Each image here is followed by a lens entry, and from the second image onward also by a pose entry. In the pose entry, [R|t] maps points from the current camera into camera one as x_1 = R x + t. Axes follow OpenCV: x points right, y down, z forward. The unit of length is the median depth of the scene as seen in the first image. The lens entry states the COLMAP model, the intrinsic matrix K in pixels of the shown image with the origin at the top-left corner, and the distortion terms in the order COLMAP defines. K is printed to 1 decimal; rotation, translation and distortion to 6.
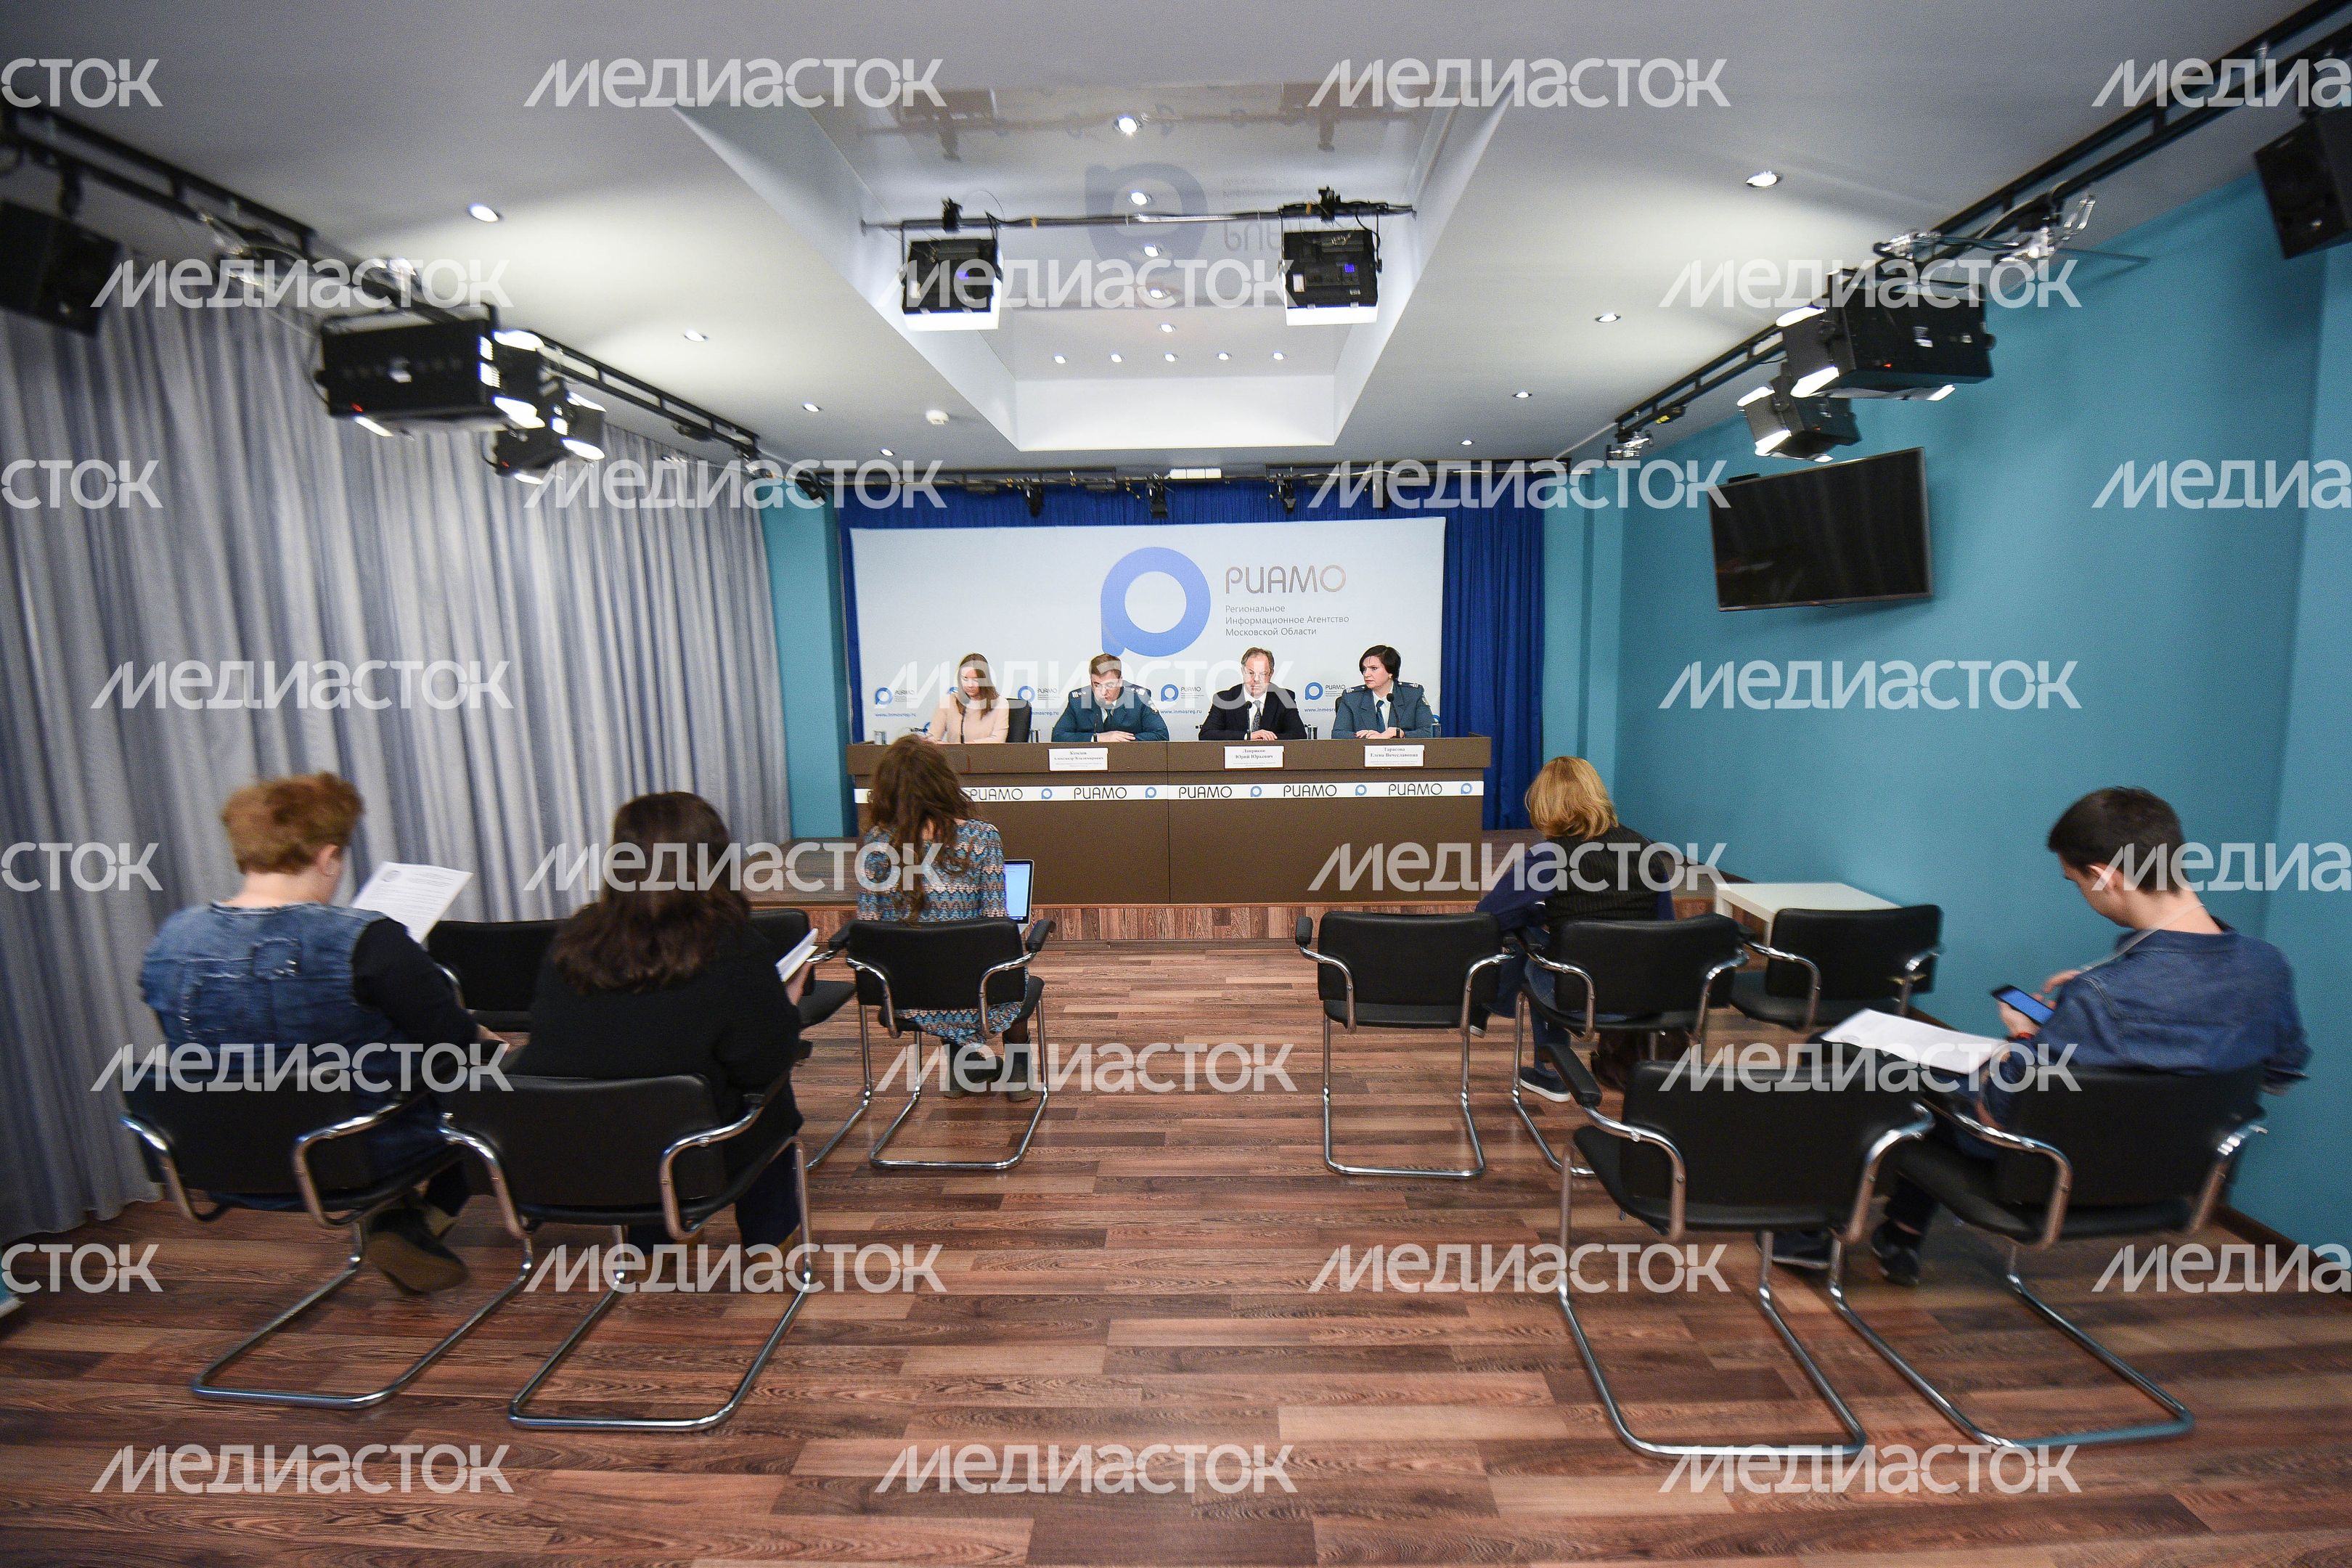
lens RADIAL K [[1068.8, 0, 1202.0], [0, 1068.8, 801.4], [0, 0, 1]] dist [-0.004300, -0.023459]
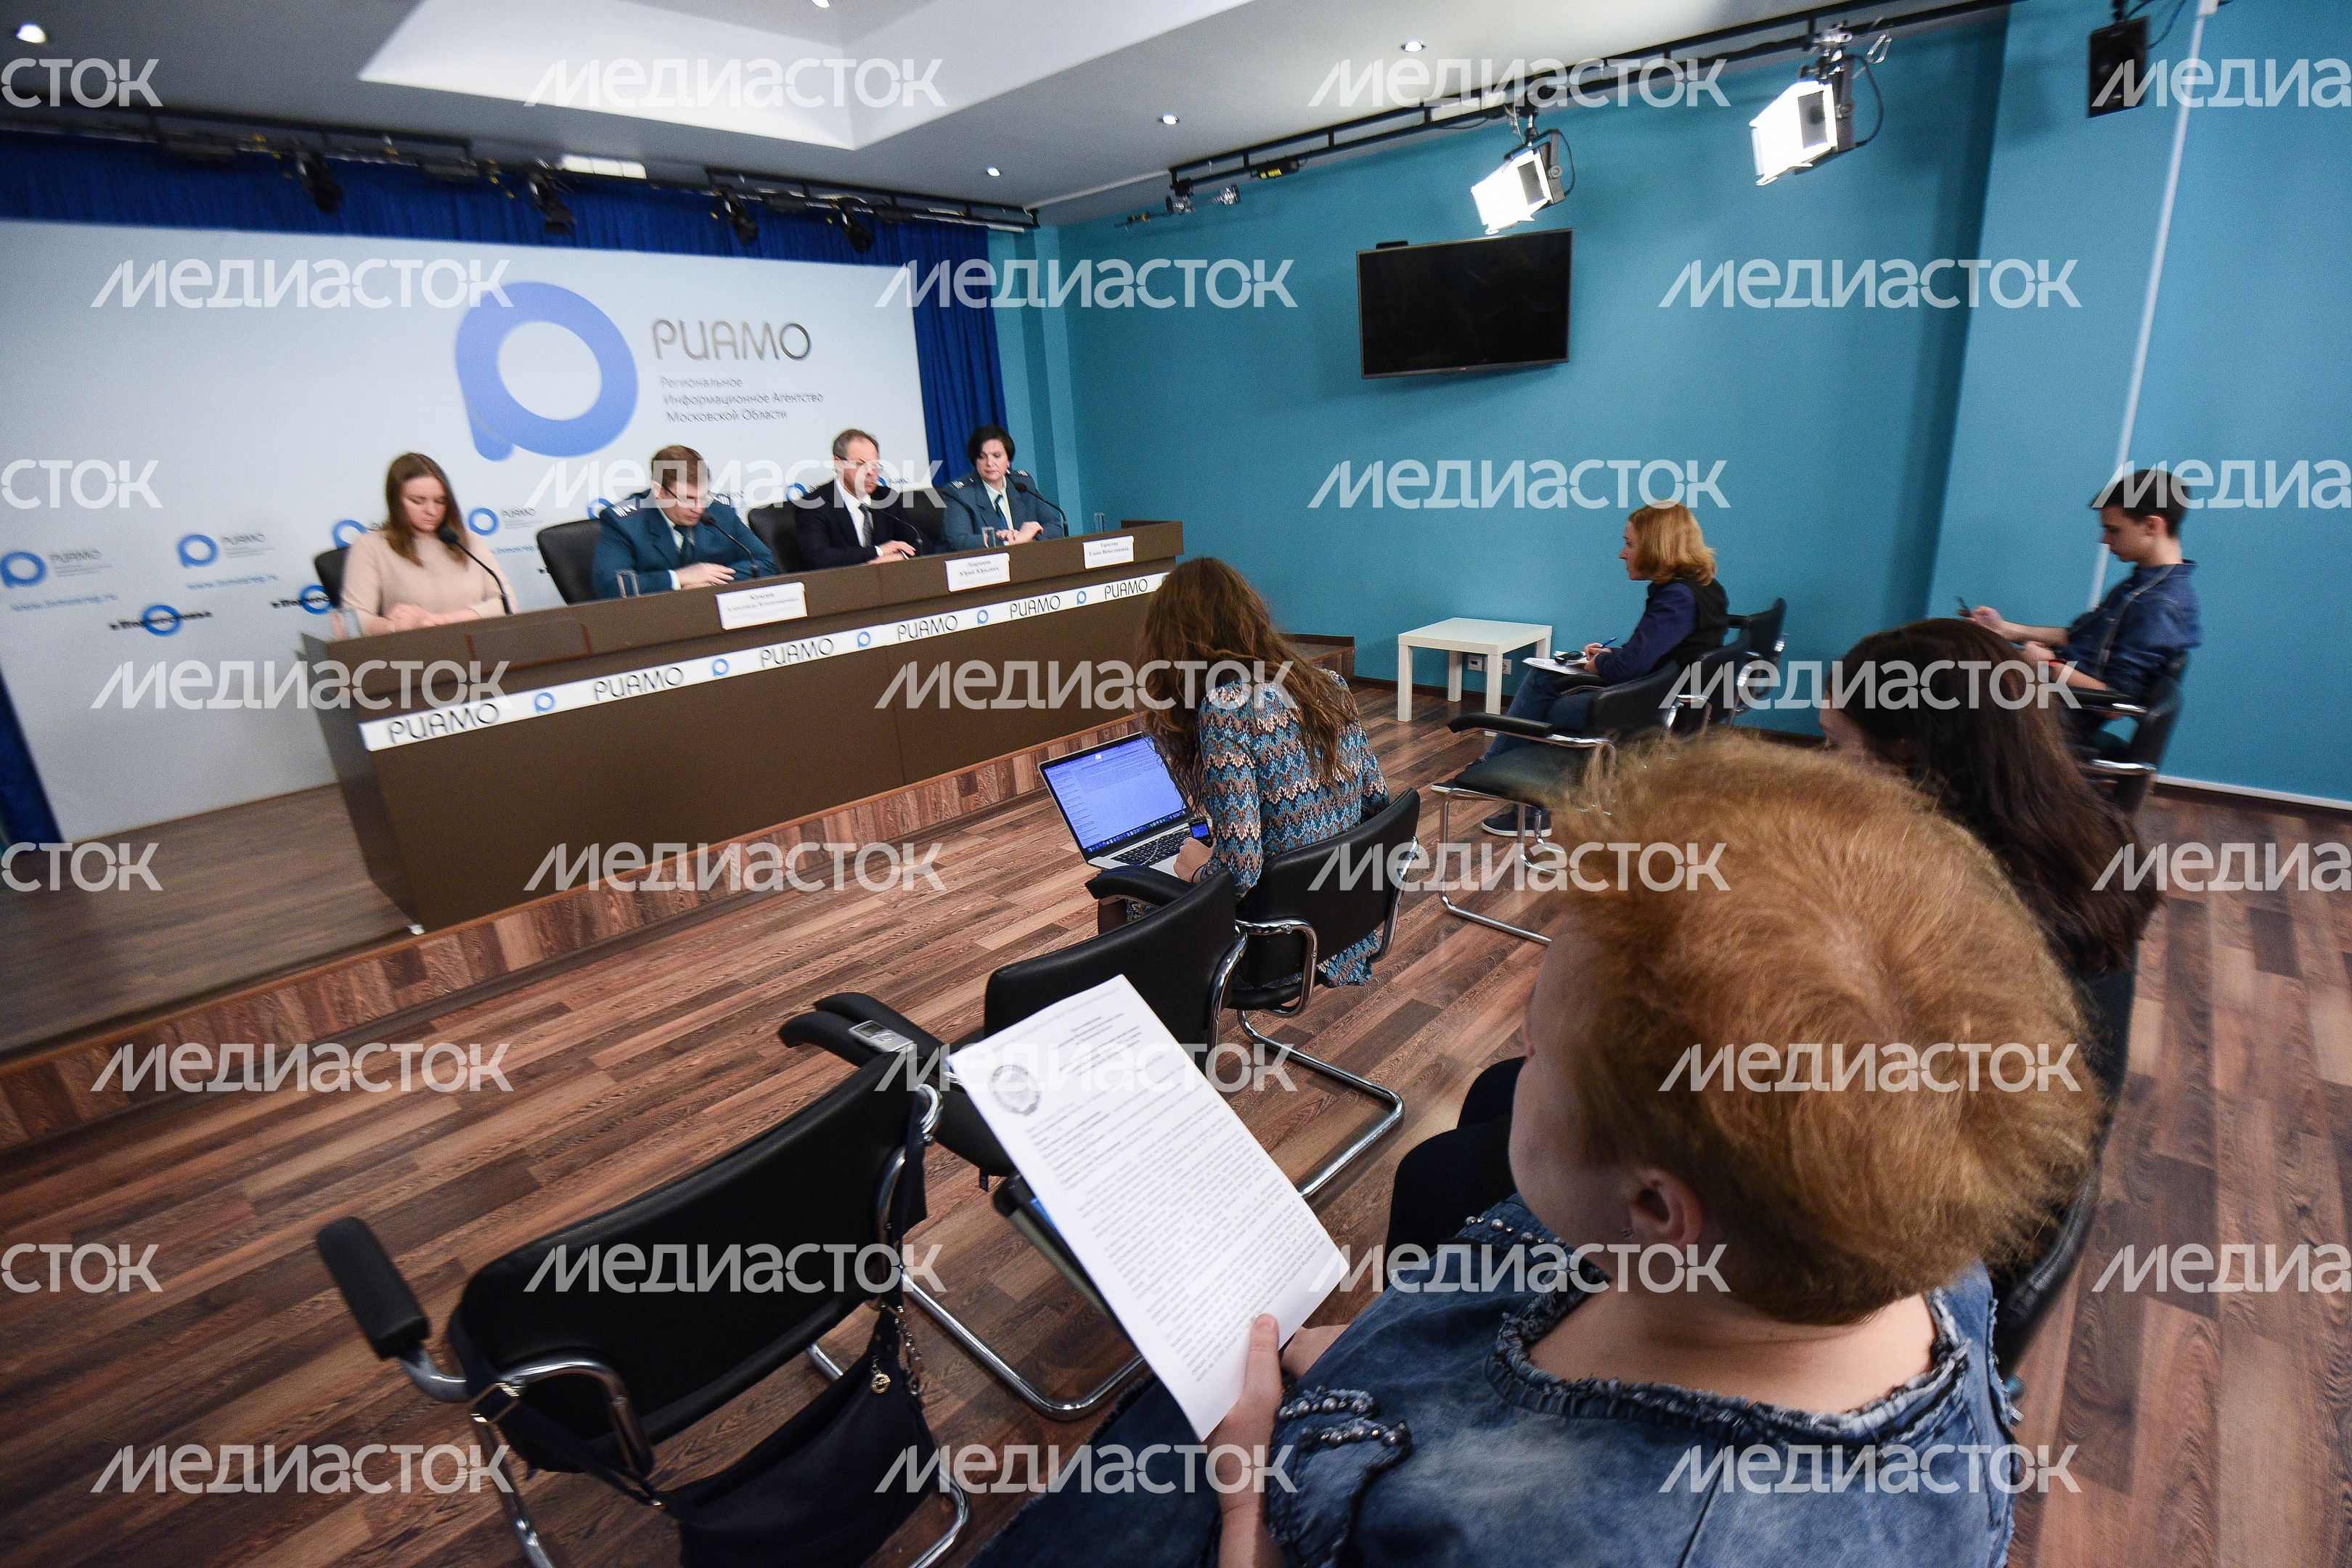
lens RADIAL K [[1068.8, 0, 1202.0], [0, 1068.8, 801.4], [0, 0, 1]] dist [-0.004300, -0.023459]
pose [[0.645718, -0.266151, 0.715690, -0.396012], [0.140247, 0.962681, 0.231467, -0.033648], [-0.750586, -0.049089, 0.658947, 0.325442]]
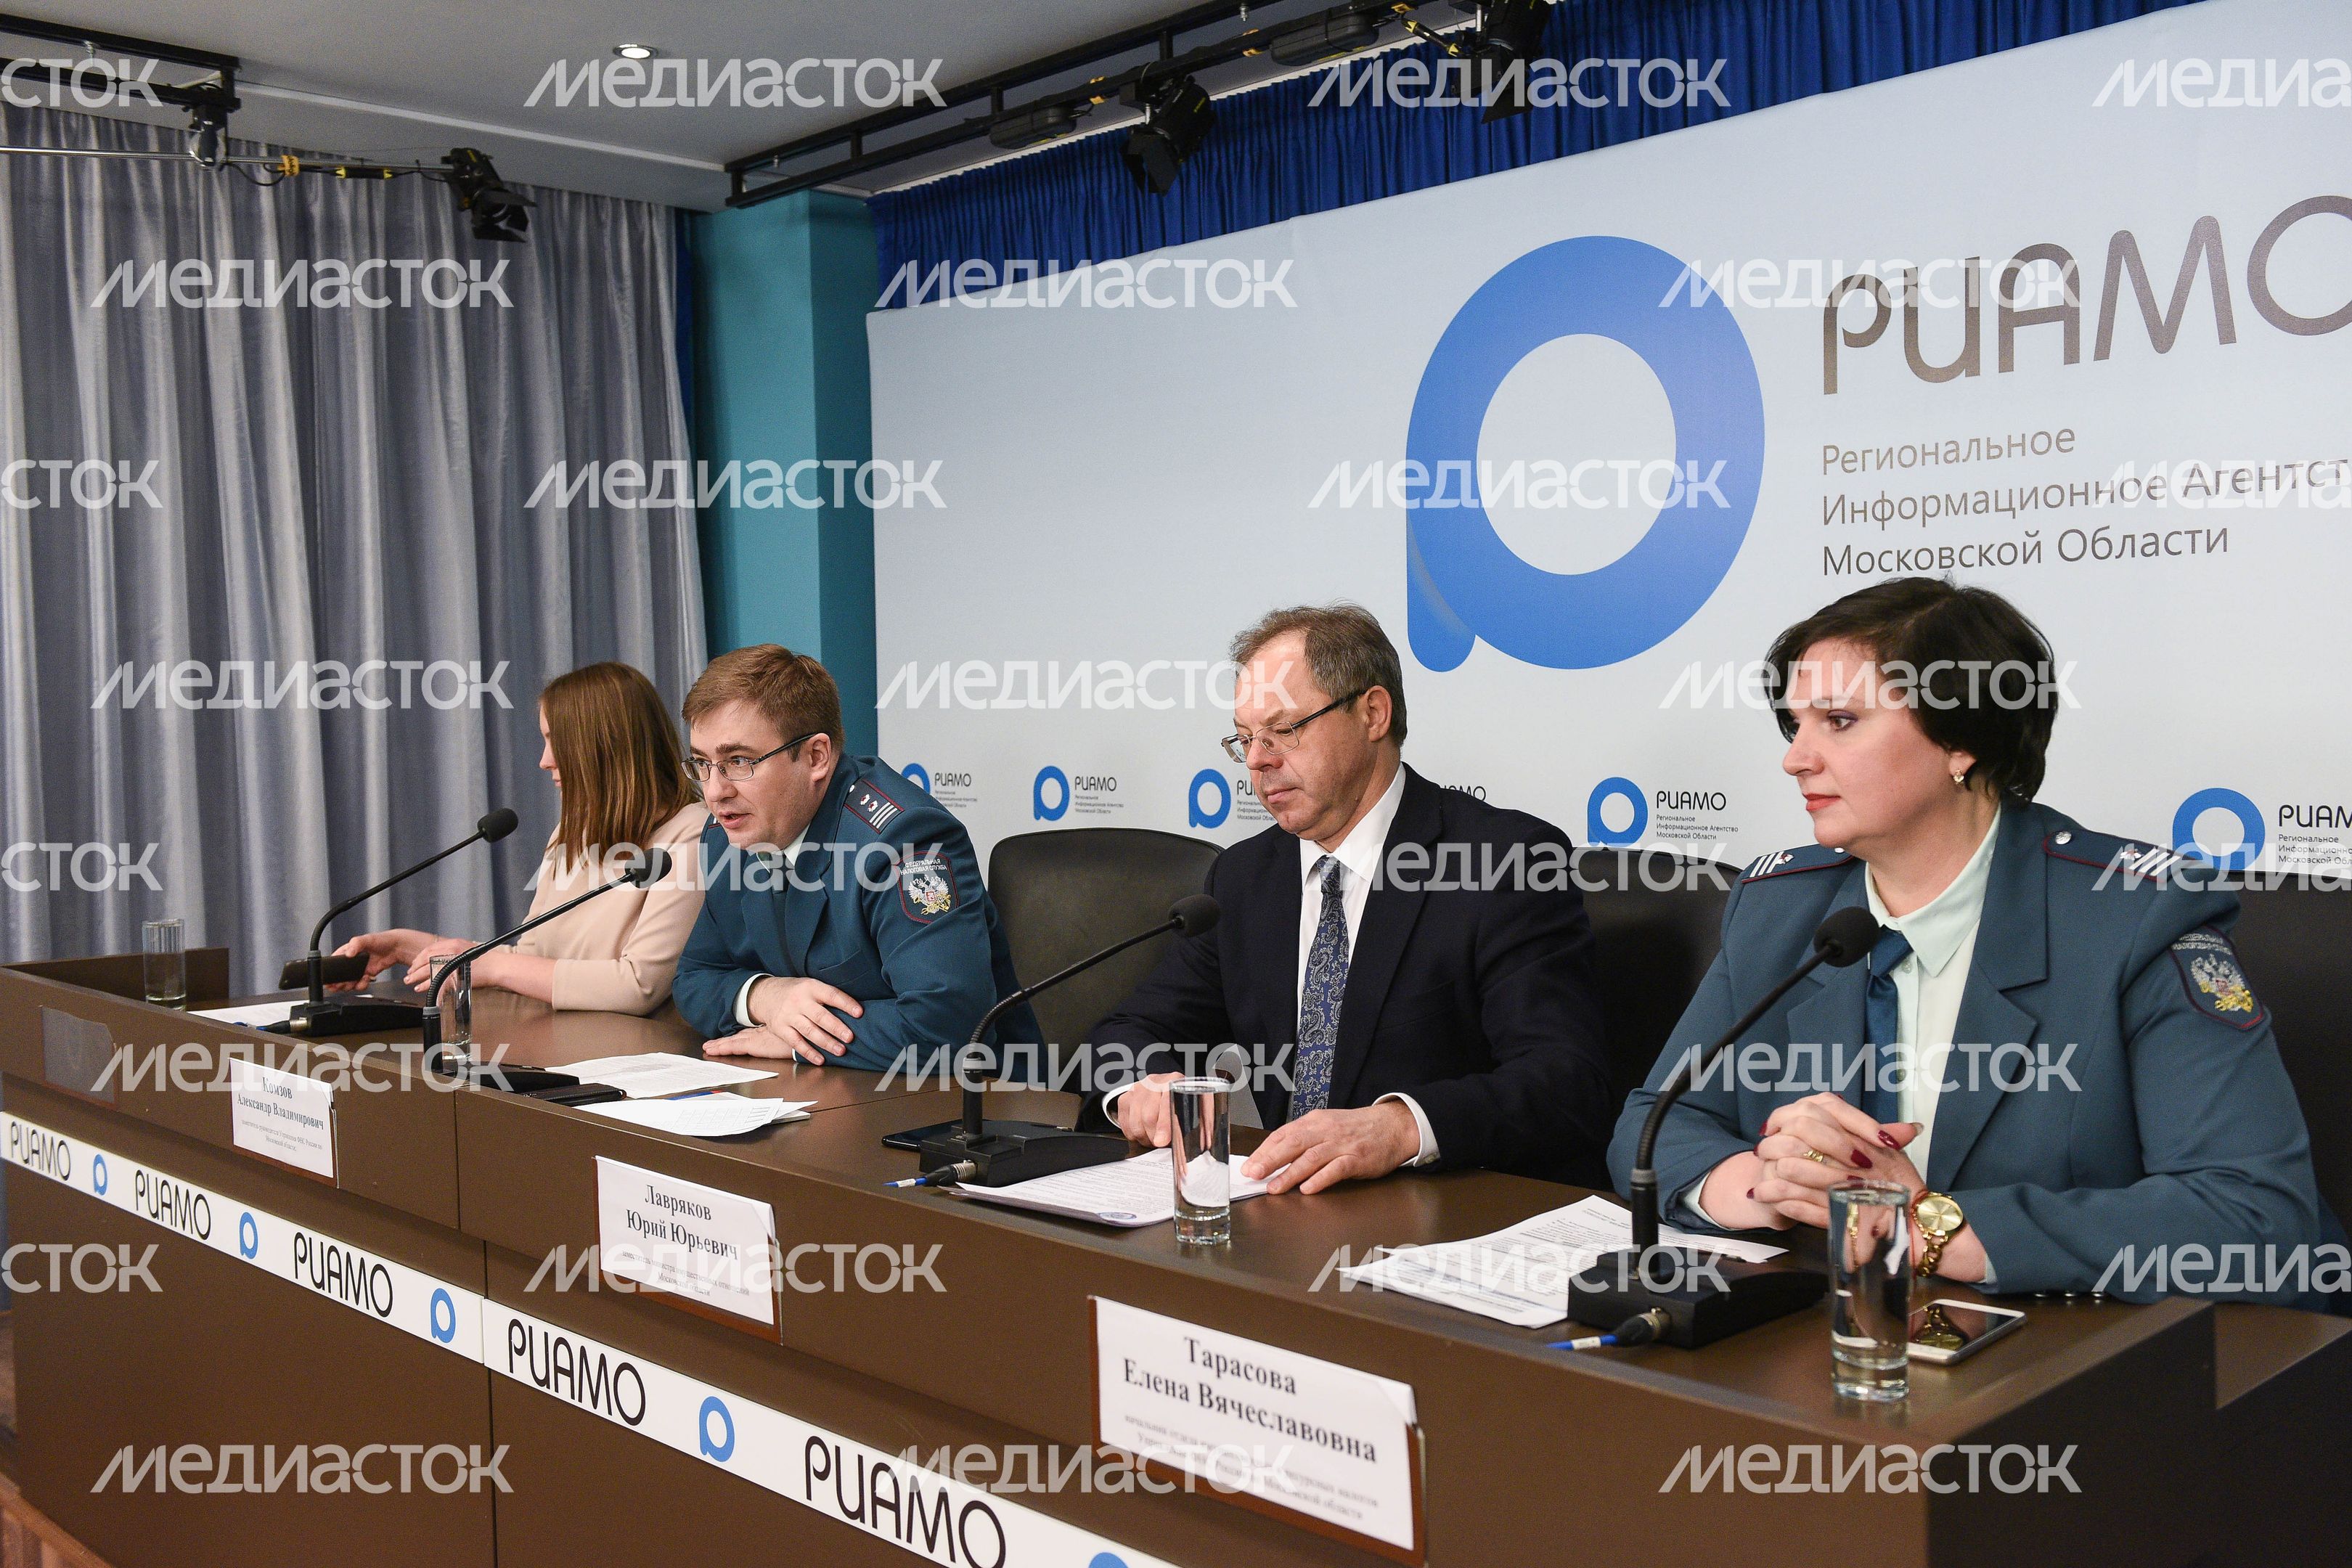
lens RADIAL K [[2207.8, 0, 1178.2], [0, 2207.8, 787.8], [0, 0, 1]] dist [0.014489, 0.005772]
pose [[0.707121, 0.031085, -0.706409, 0.326206], [-0.086228, 0.995368, -0.042514, -0.095928], [0.701815, 0.090975, 0.706526, 0.708055]]
